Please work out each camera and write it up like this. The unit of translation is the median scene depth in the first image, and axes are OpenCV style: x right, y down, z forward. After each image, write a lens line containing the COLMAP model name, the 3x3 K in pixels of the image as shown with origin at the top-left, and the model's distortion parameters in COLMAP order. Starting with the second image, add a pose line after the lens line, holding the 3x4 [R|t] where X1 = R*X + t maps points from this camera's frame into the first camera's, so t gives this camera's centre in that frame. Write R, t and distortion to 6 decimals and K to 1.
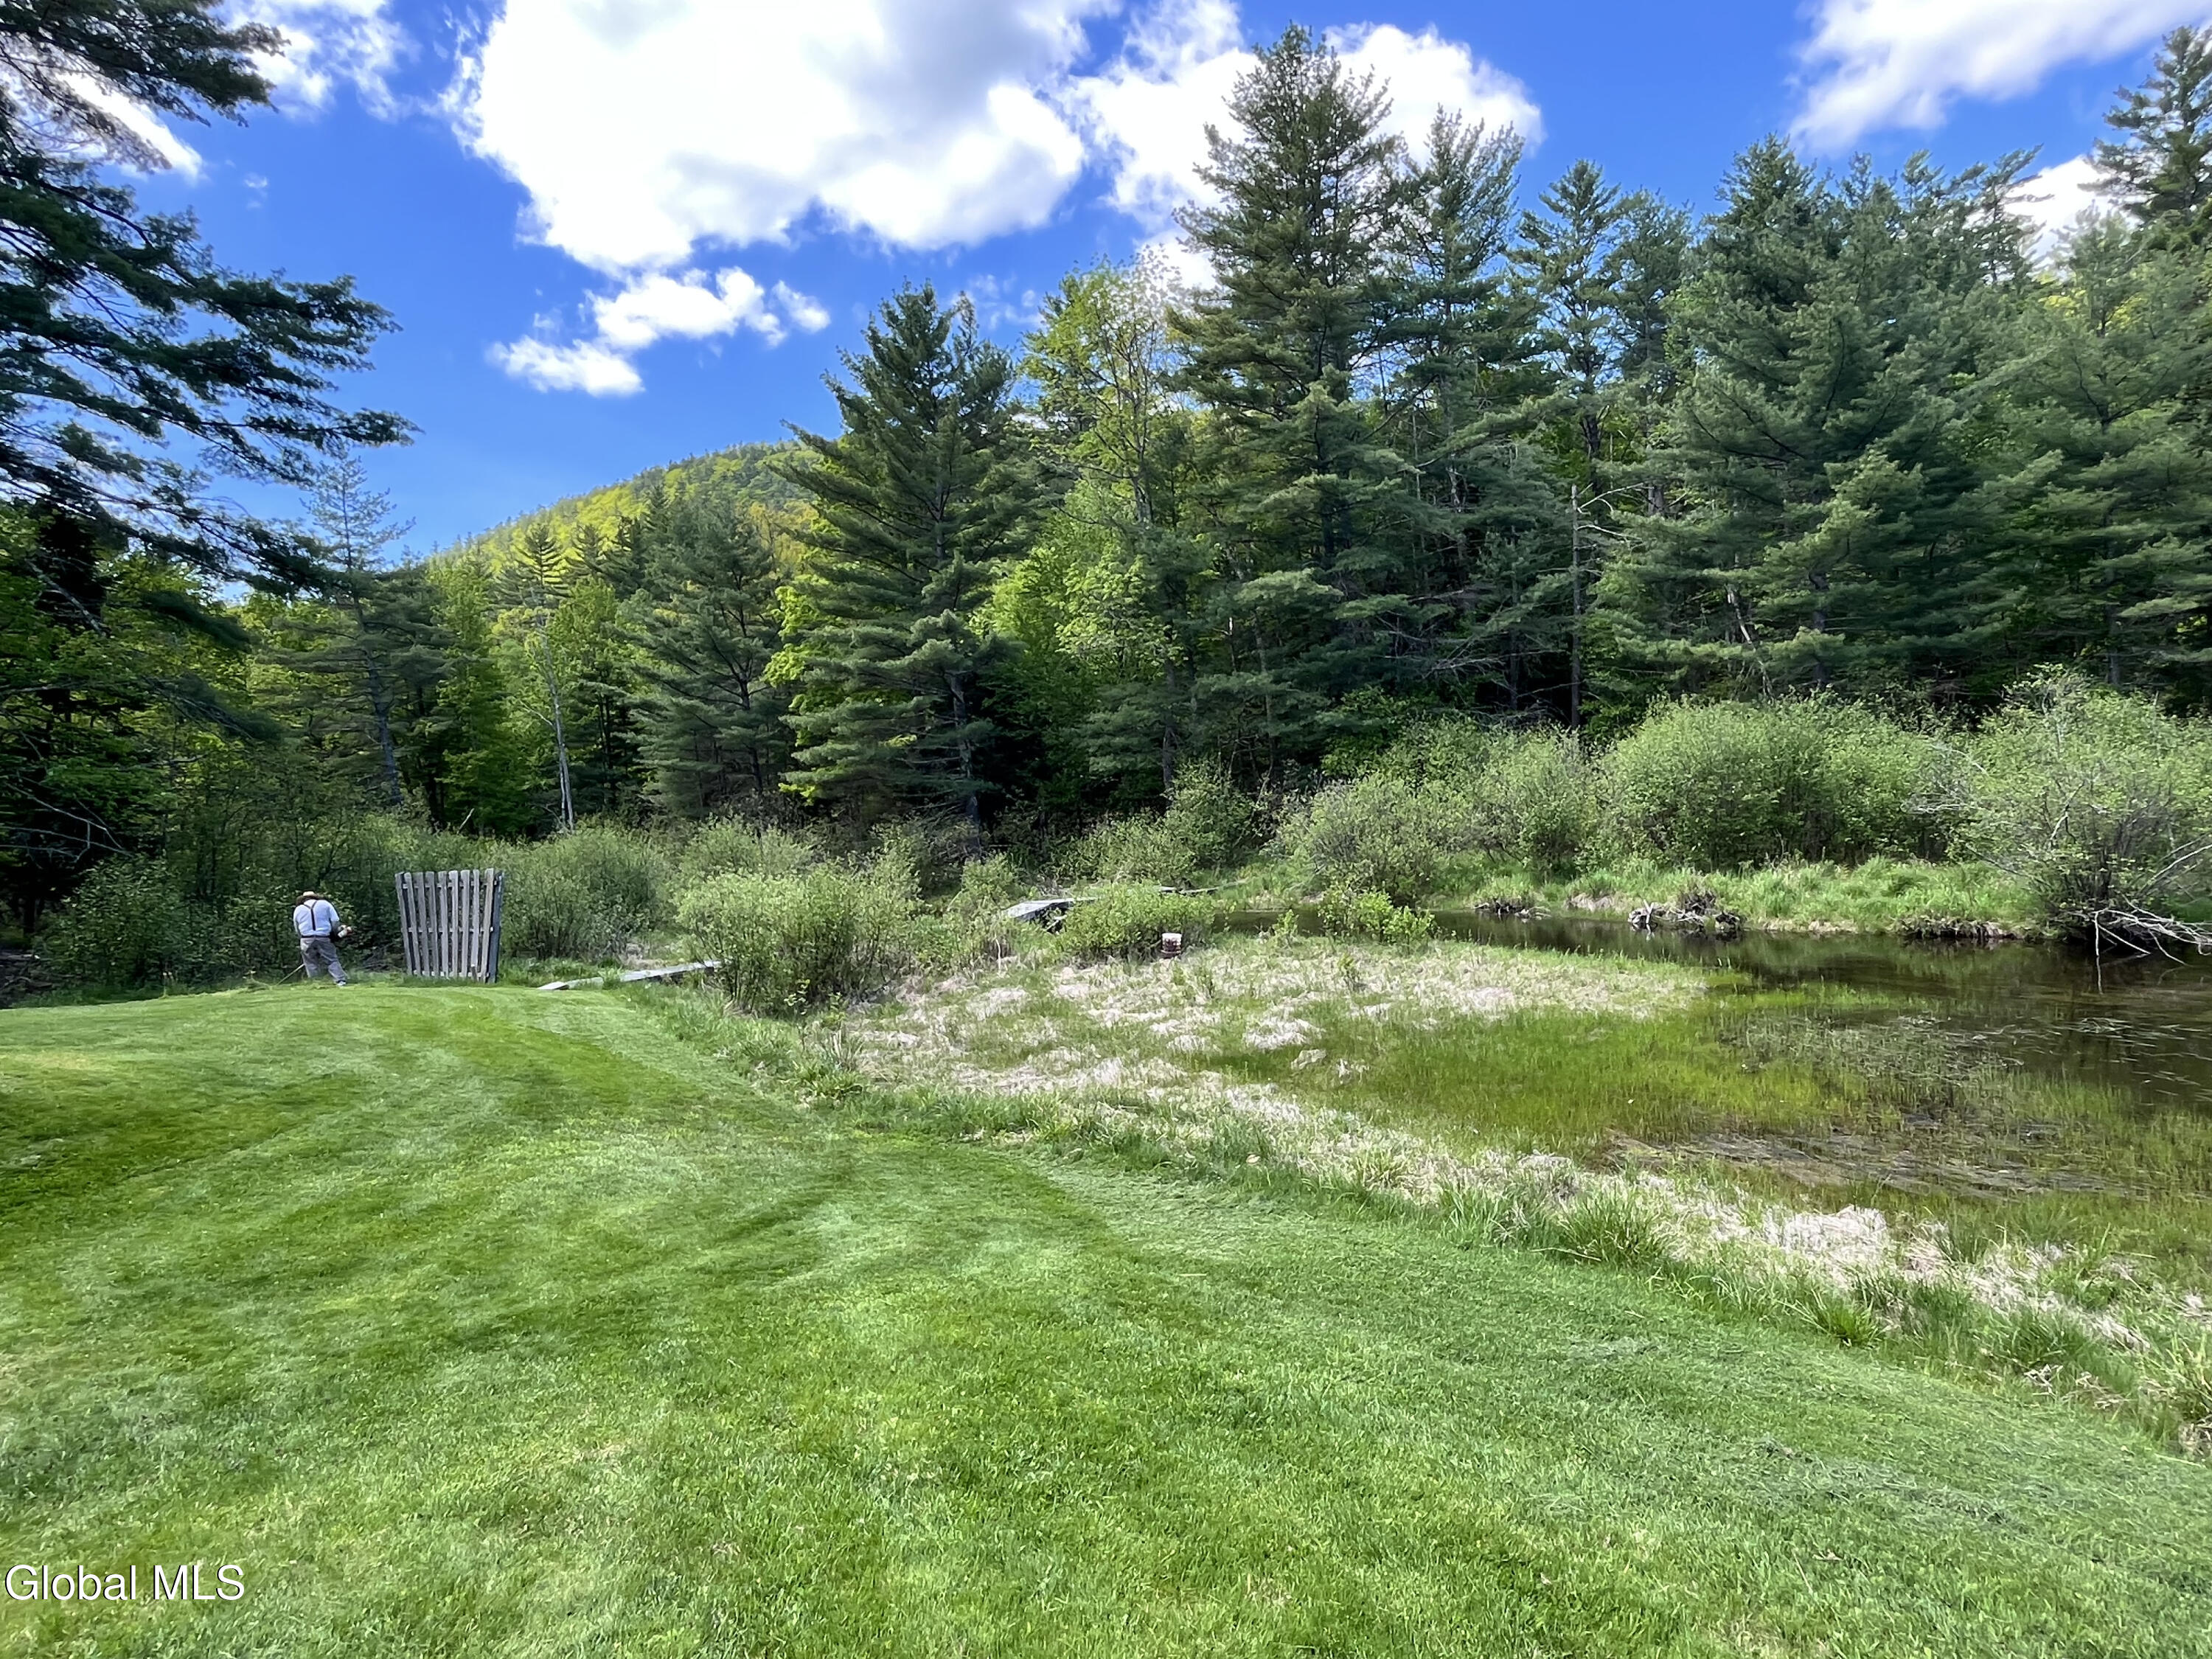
lens RADIAL K [[1225.7, 0, 1106.3], [0, 1225.7, 829.8], [0, 0, 1]] dist [-0.000803, -0.001172]
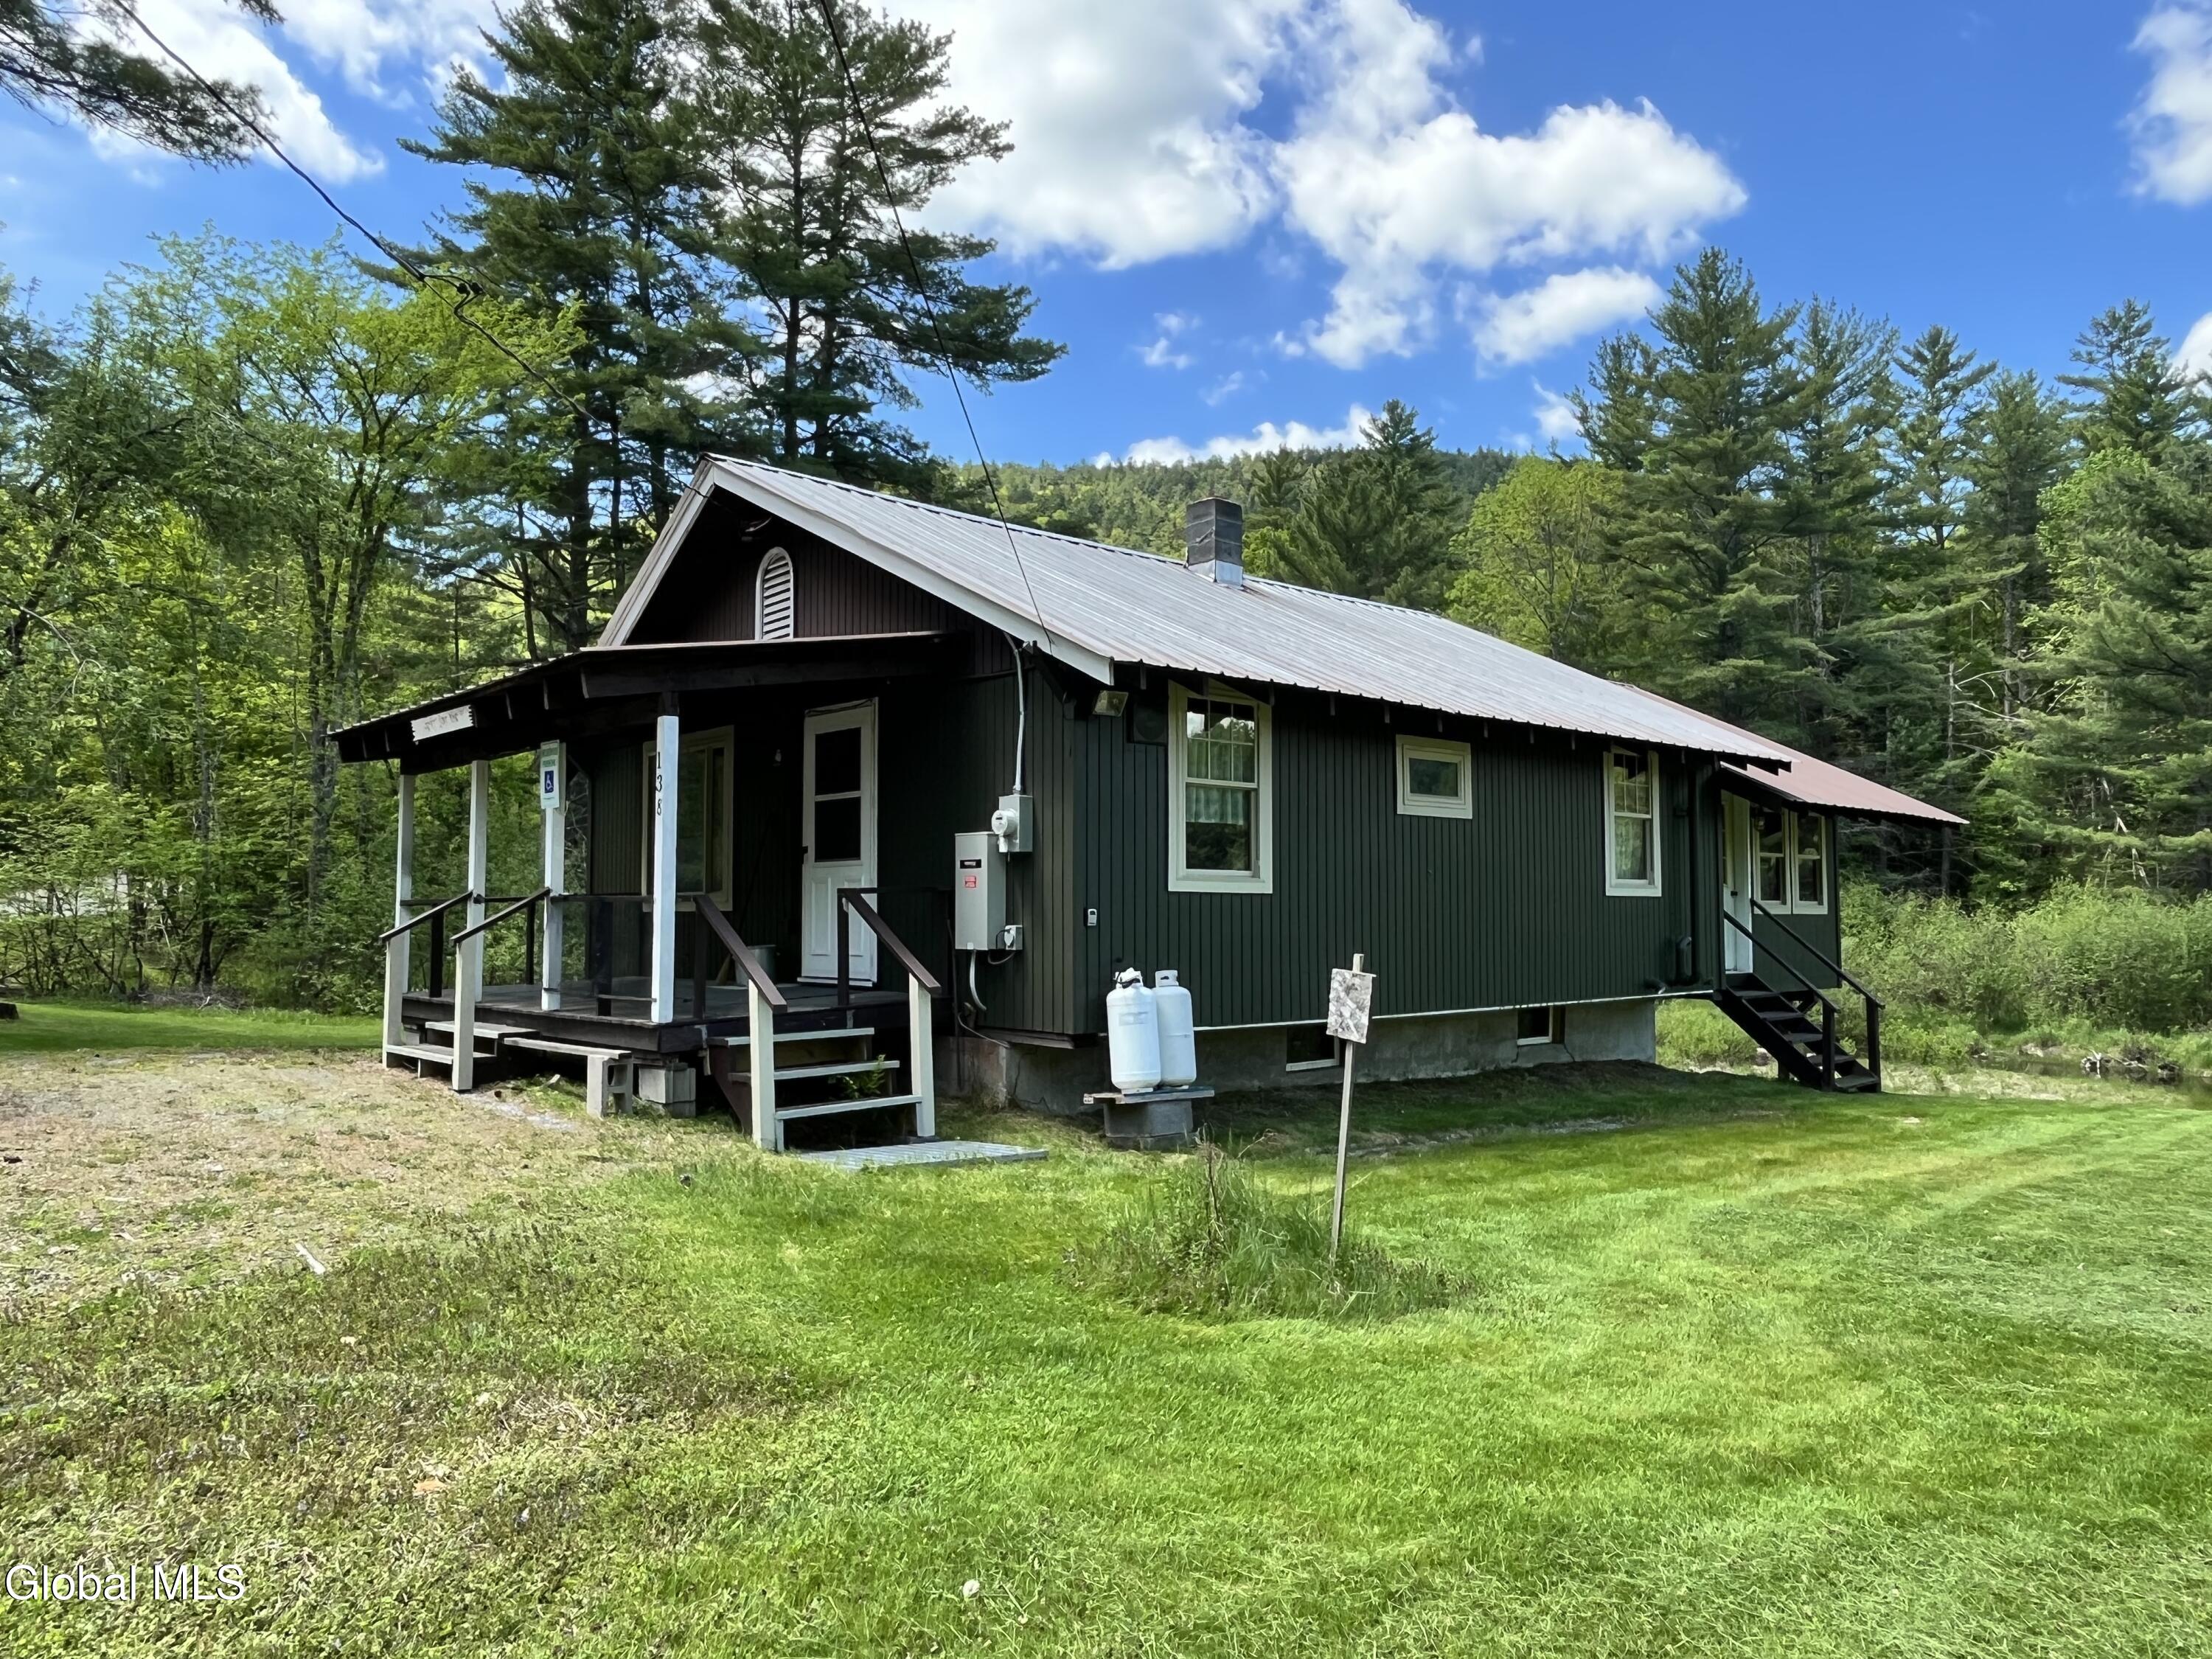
lens RADIAL K [[1494.4, 0, 1105.8], [0, 1494.4, 830.3], [0, 0, 1]] dist [-0.000372, 0.003497]
pose [[0.995505, 0.062256, -0.071369, -0.312715], [-0.067943, 0.994457, -0.080240, 0.016587], [0.065978, 0.084728, 0.994217, -0.403460]]
